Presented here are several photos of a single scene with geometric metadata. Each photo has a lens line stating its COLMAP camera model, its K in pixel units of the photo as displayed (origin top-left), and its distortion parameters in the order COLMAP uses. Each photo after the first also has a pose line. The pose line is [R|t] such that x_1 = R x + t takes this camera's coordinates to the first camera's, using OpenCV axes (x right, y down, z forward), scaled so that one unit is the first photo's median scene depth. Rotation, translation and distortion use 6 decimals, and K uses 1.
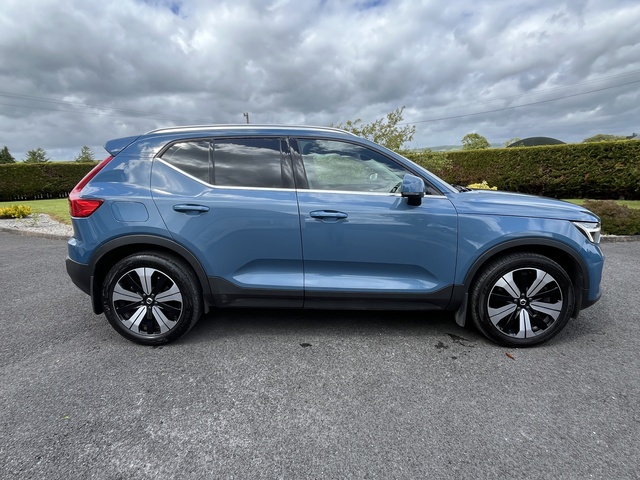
lens RADIAL K [[361.5, 0, 318.3], [0, 361.5, 243.9], [0, 0, 1]] dist [-0.008679, 0.000649]
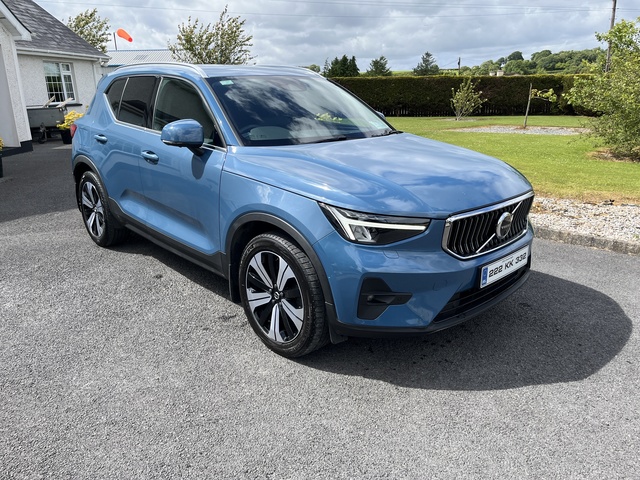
lens RADIAL K [[484.4, 0, 324.5], [0, 484.4, 233.8], [0, 0, 1]] dist [0.077718, -0.104253]
pose [[0.713102, 0.213720, -0.667690, 1.317954], [-0.146776, 0.976806, 0.155906, -0.149466], [0.685524, -0.013176, 0.727931, 0.303601]]
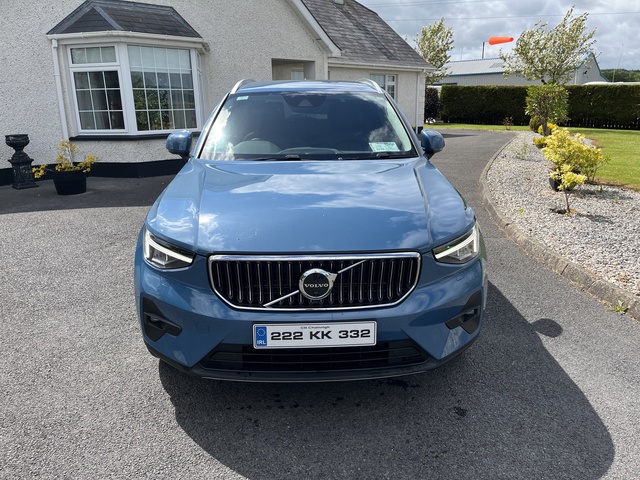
lens RADIAL K [[484.4, 0, 326.9], [0, 484.4, 235.1], [0, 0, 1]] dist [0.077718, -0.104253]
pose [[0.085783, 0.289965, -0.953185, 1.634311], [-0.200552, 0.942154, 0.268560, -0.352994], [0.975920, 0.168126, 0.138974, 1.187553]]
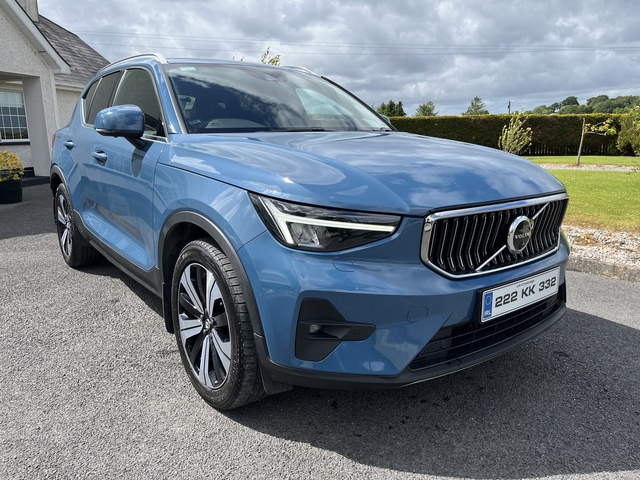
lens RADIAL K [[484.4, 0, 318.4], [0, 484.4, 236.2], [0, 0, 1]] dist [0.077718, -0.104253]
pose [[0.632932, 0.172529, -0.754738, 1.255523], [-0.159096, 0.983033, 0.091296, -0.079124], [0.757684, 0.062292, 0.649642, 0.611412]]
